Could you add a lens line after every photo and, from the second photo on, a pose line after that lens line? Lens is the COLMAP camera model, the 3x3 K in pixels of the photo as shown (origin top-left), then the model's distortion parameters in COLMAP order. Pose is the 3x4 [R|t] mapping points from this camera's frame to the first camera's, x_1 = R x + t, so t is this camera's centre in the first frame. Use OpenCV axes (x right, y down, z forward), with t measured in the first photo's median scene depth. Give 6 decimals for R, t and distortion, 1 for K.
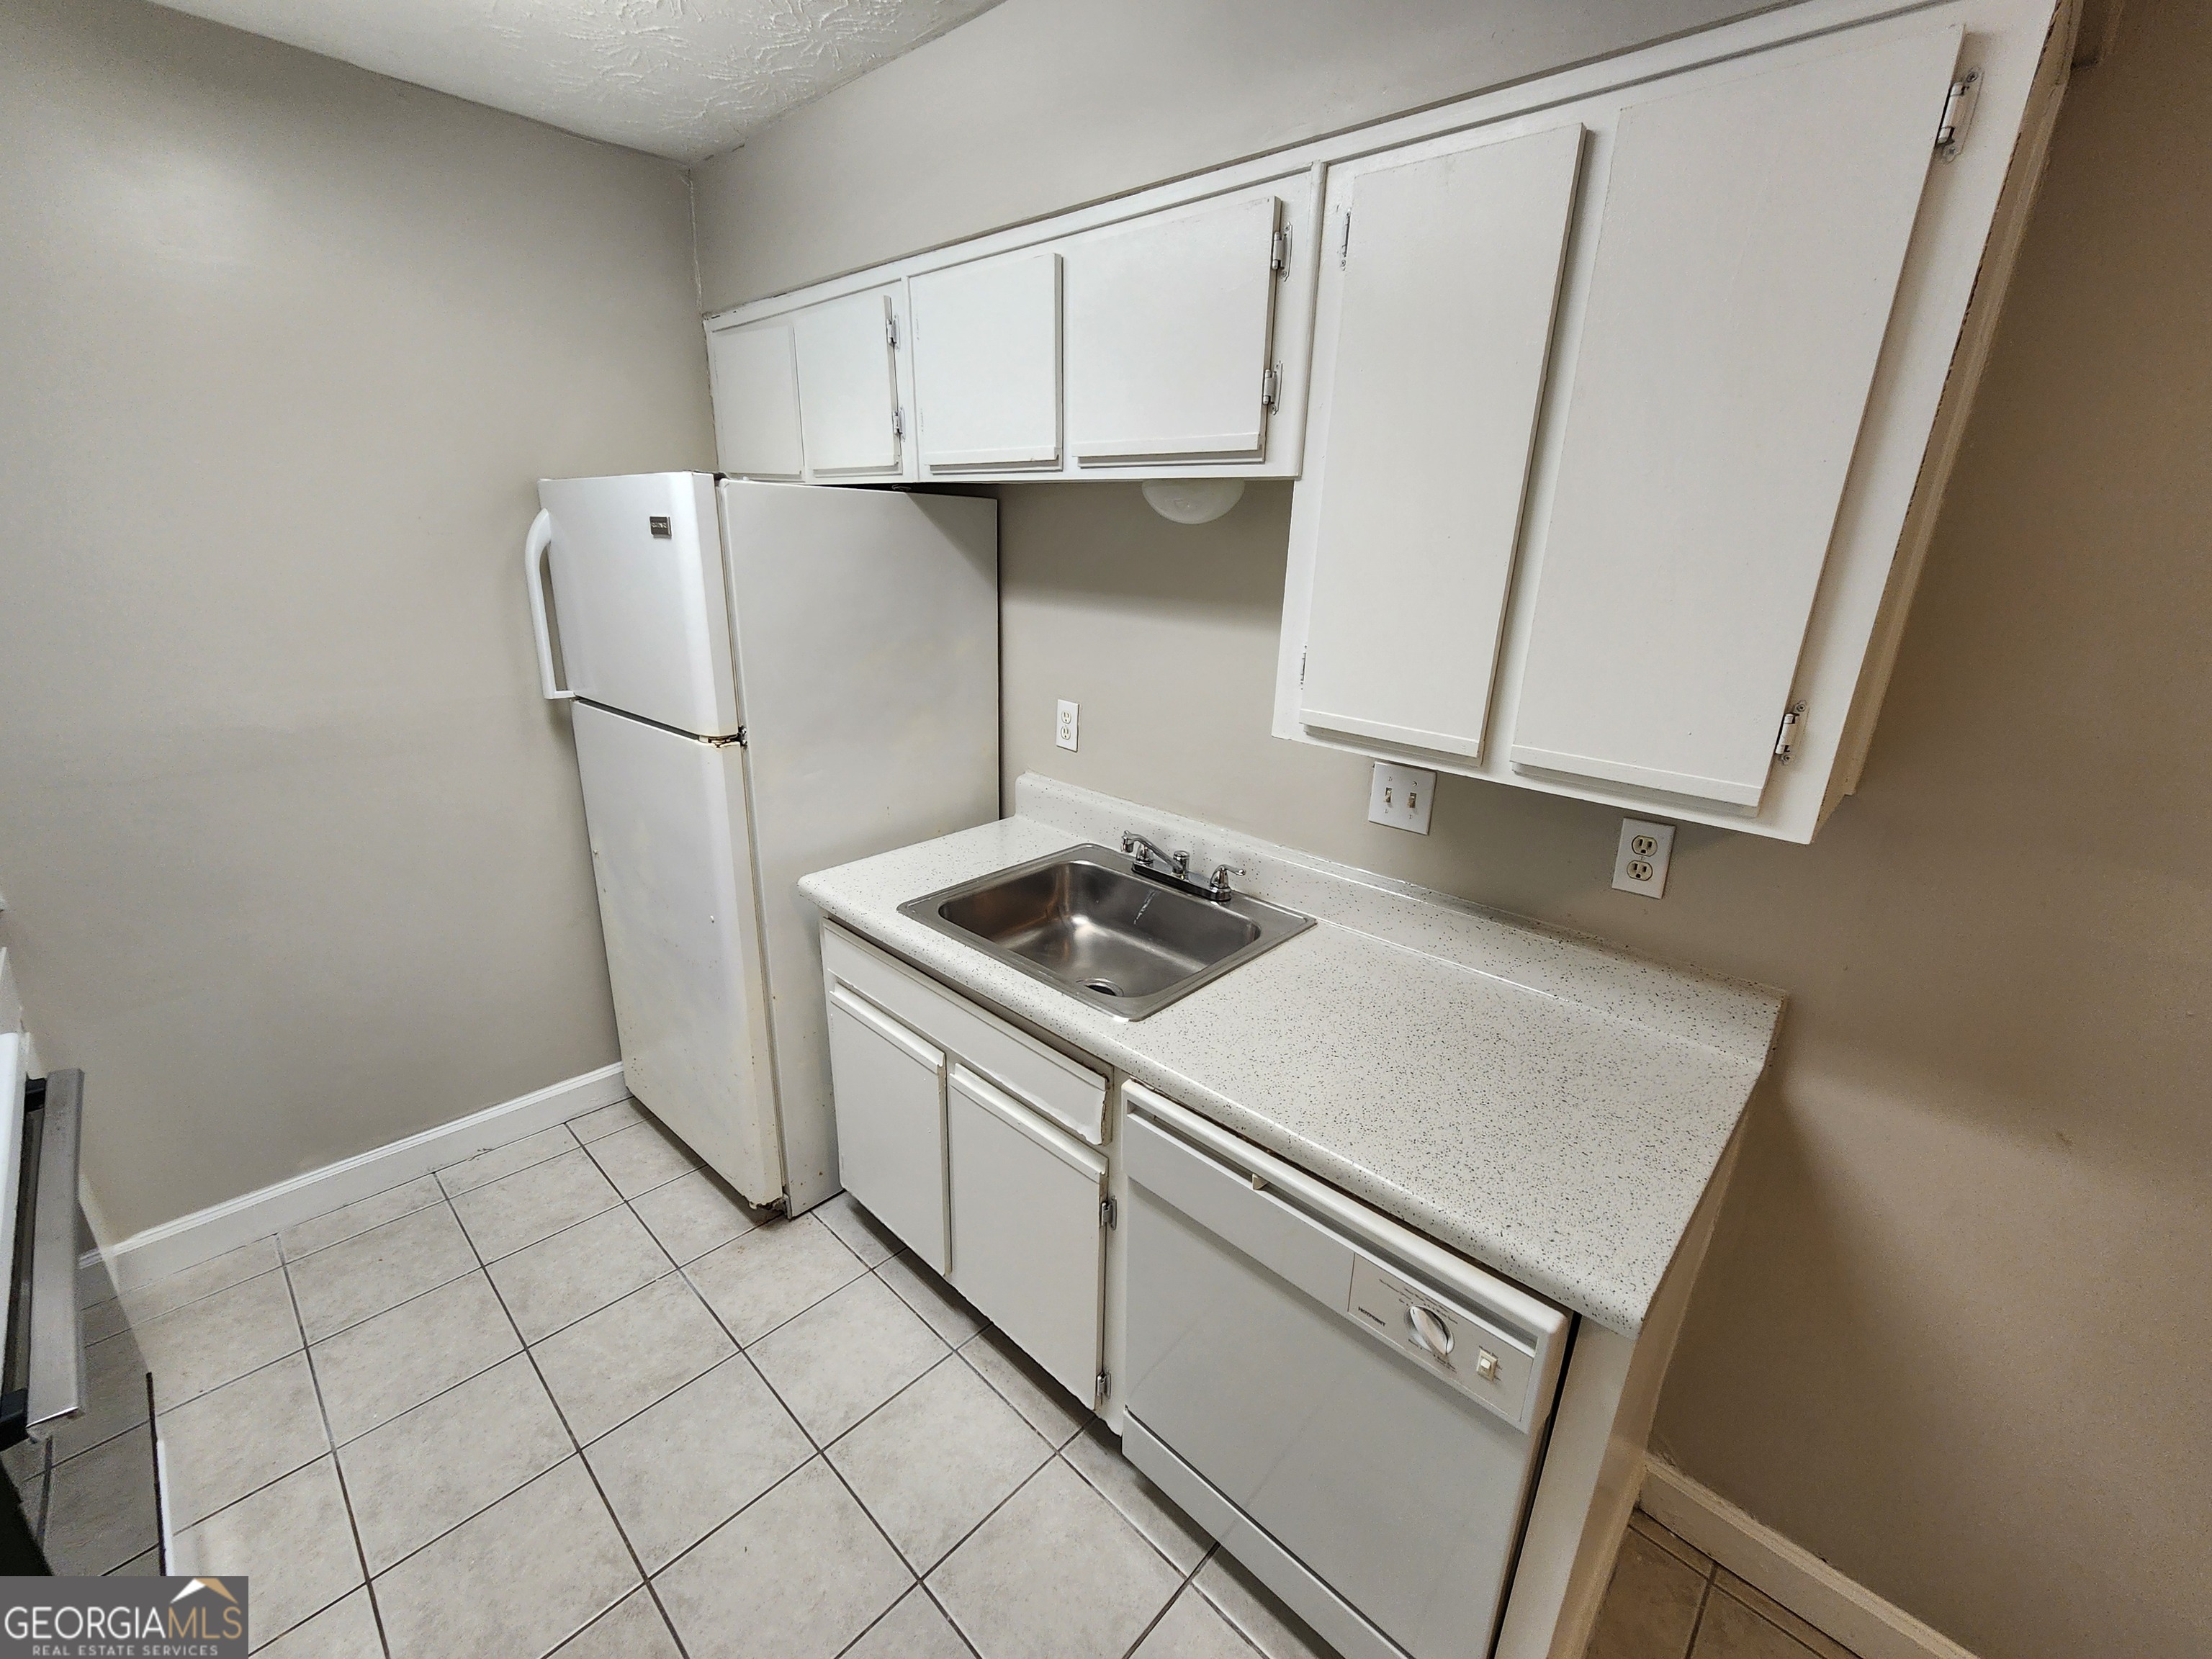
lens RADIAL K [[916.2, 0, 1104.7], [0, 916.2, 836.2], [0, 0, 1]] dist [0.001147, -0.000198]
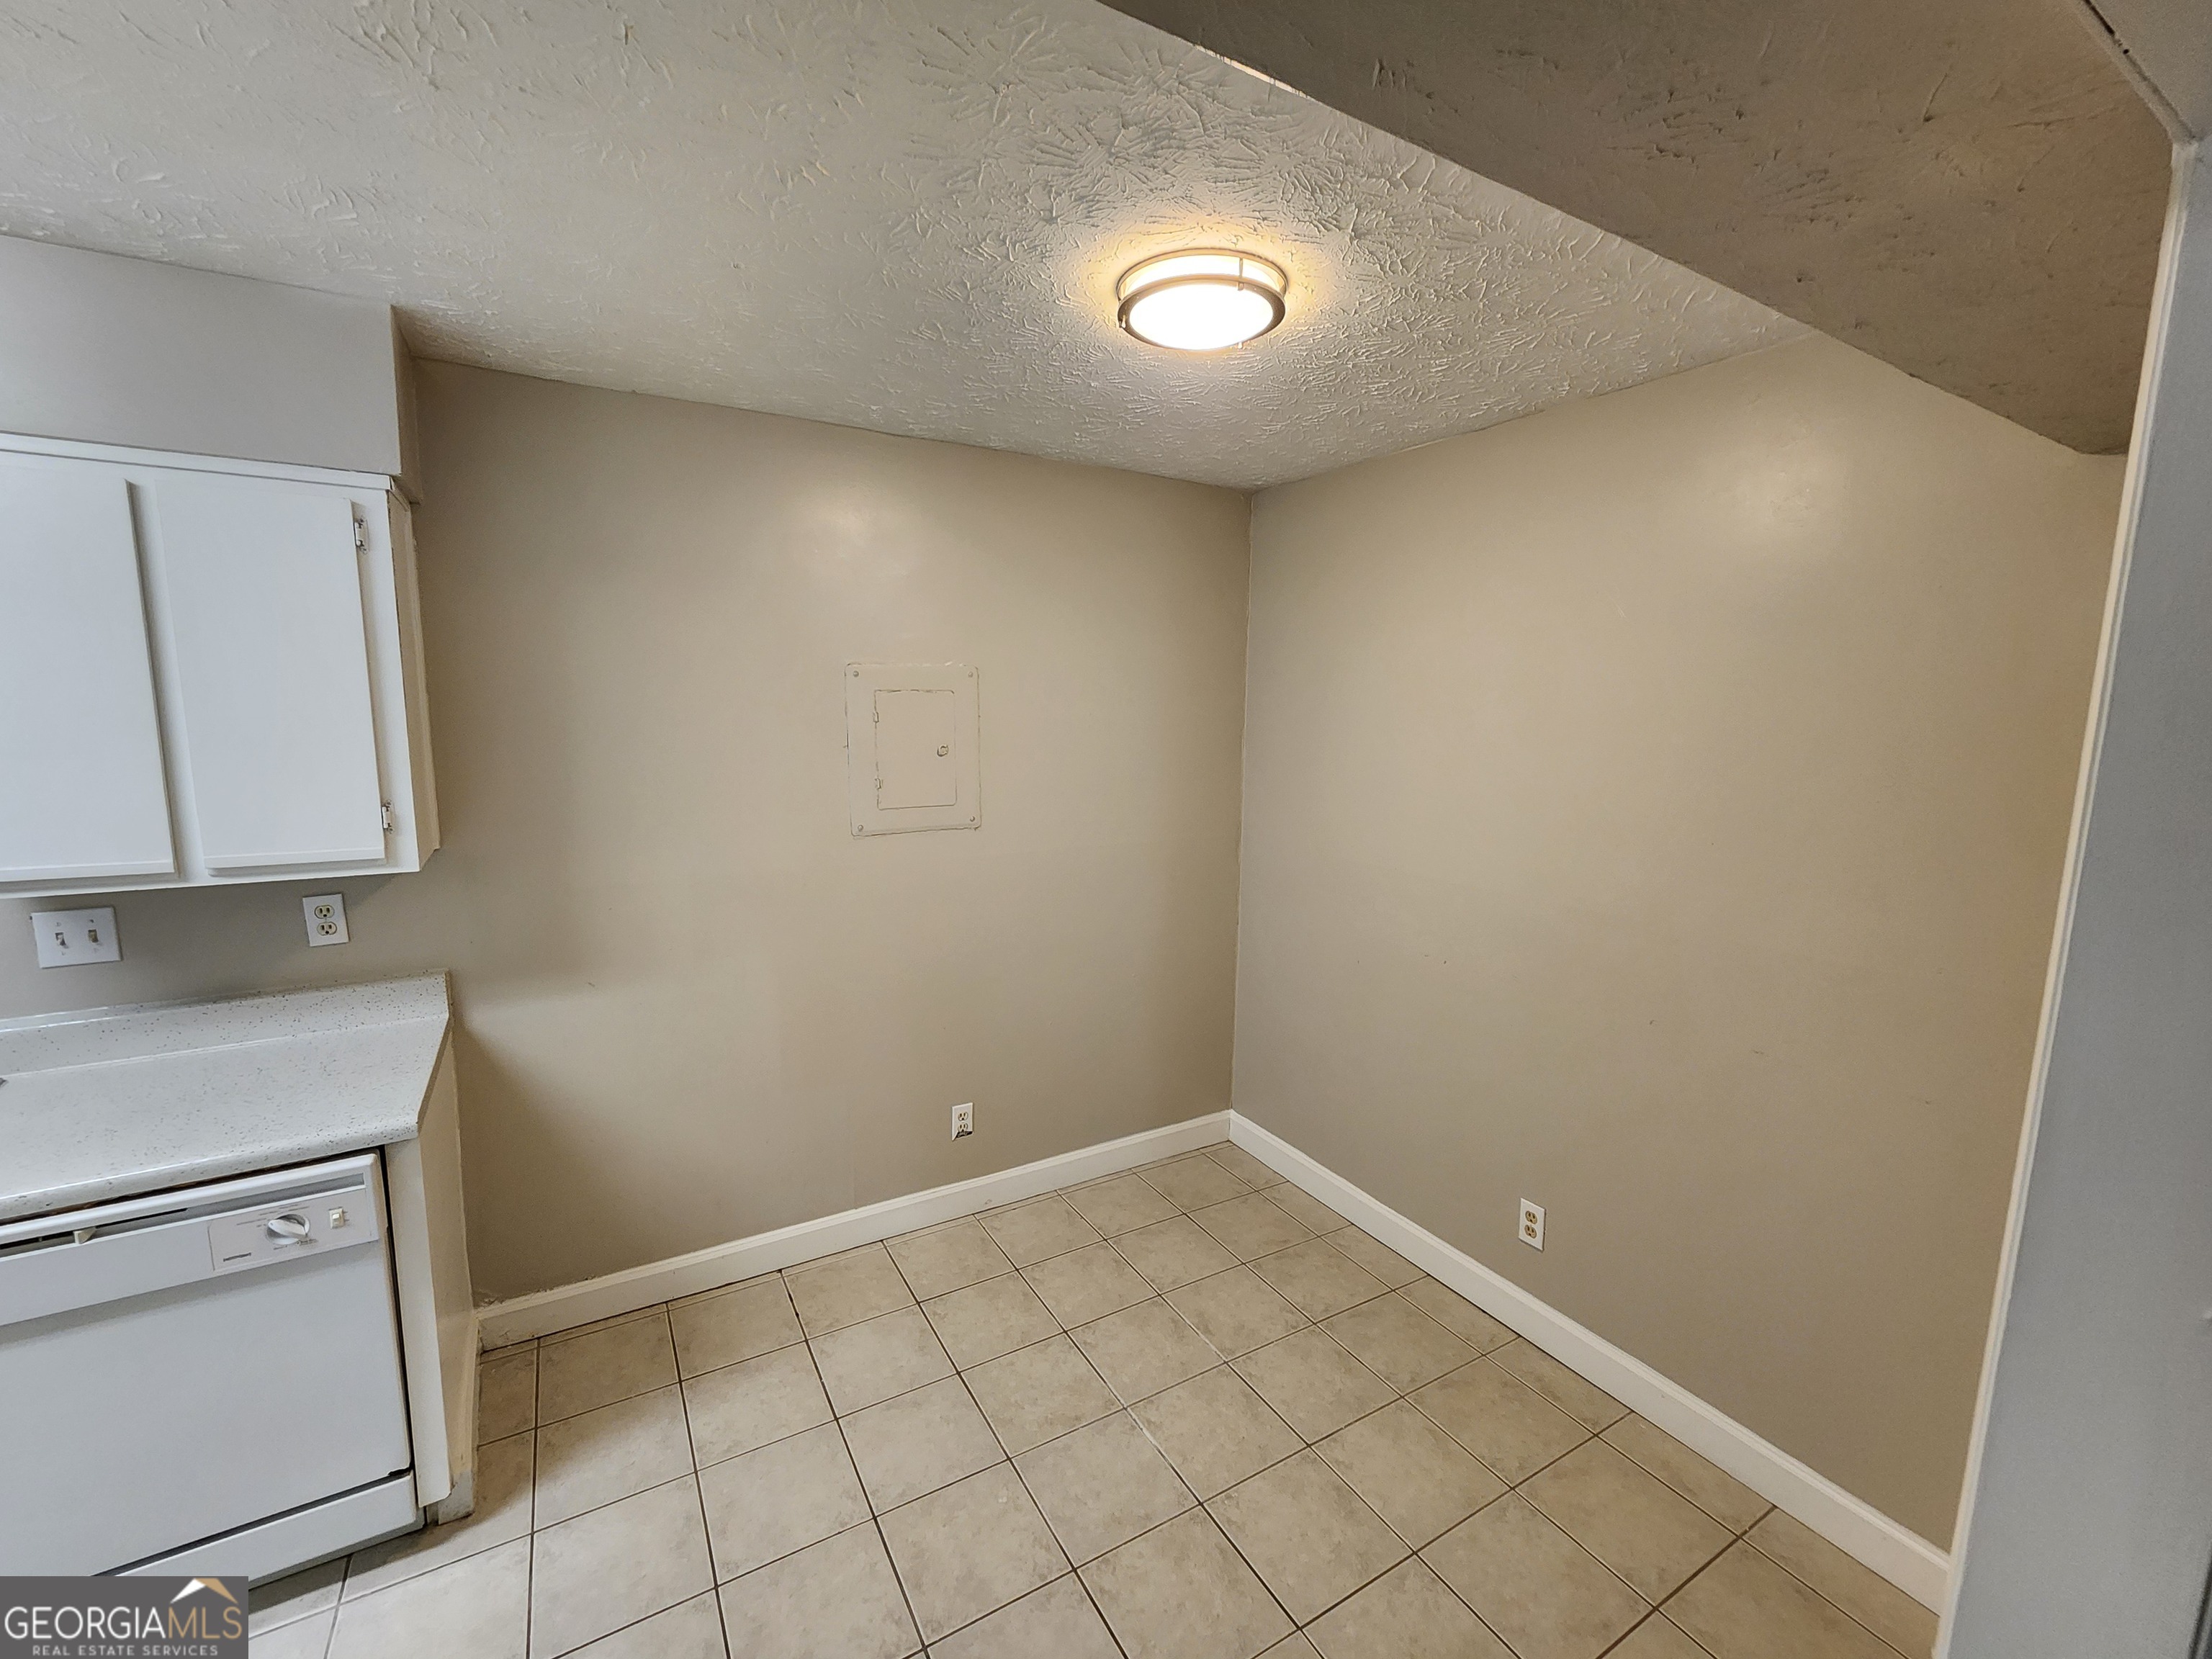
lens RADIAL K [[916.2, 0, 1099.9], [0, 916.2, 829.4], [0, 0, 1]] dist [0.001147, -0.000198]
pose [[0.277225, -0.160269, 0.947344, -0.355018], [0.298385, 0.951598, 0.073671, 0.116721], [-0.913298, 0.262249, 0.311629, -0.511224]]
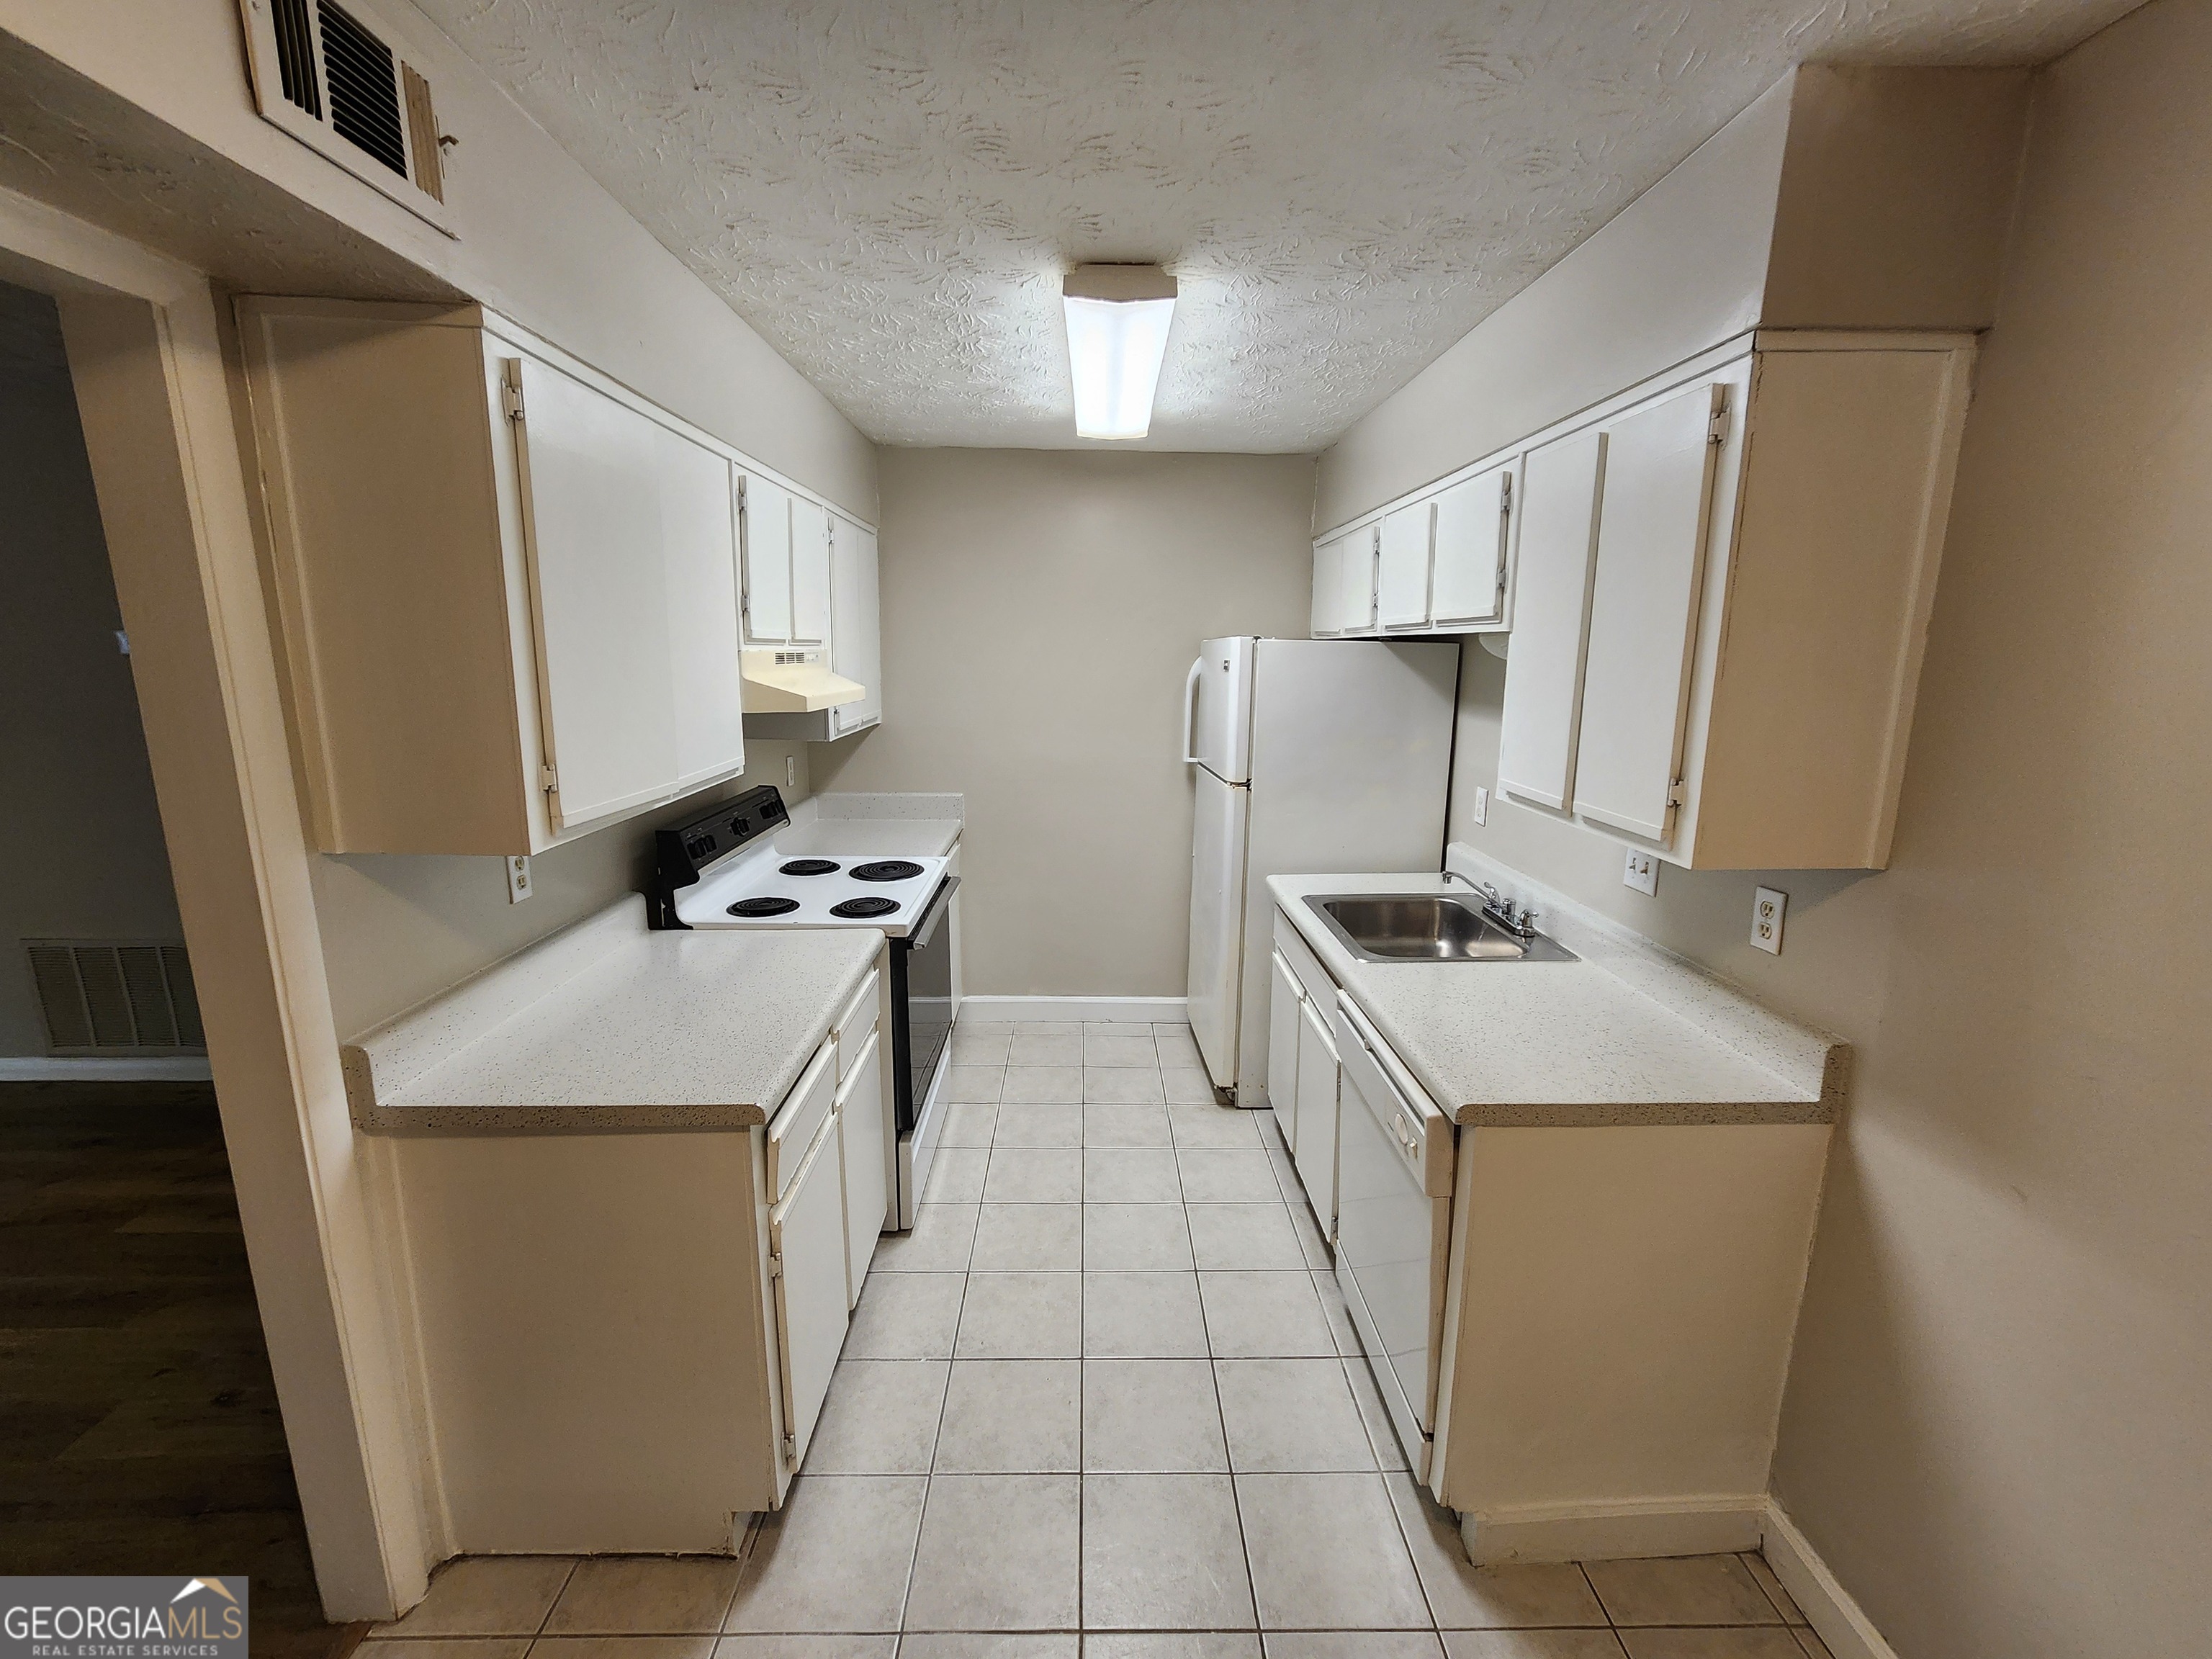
lens RADIAL K [[916.2, 0, 1106.1], [0, 916.2, 828.8], [0, 0, 1]] dist [0.001147, -0.000198]
pose [[0.706621, 0.114006, -0.698347, 0.627747], [-0.214477, 0.975015, -0.057847, 0.128659], [0.674304, 0.190655, 0.713418, -0.380233]]
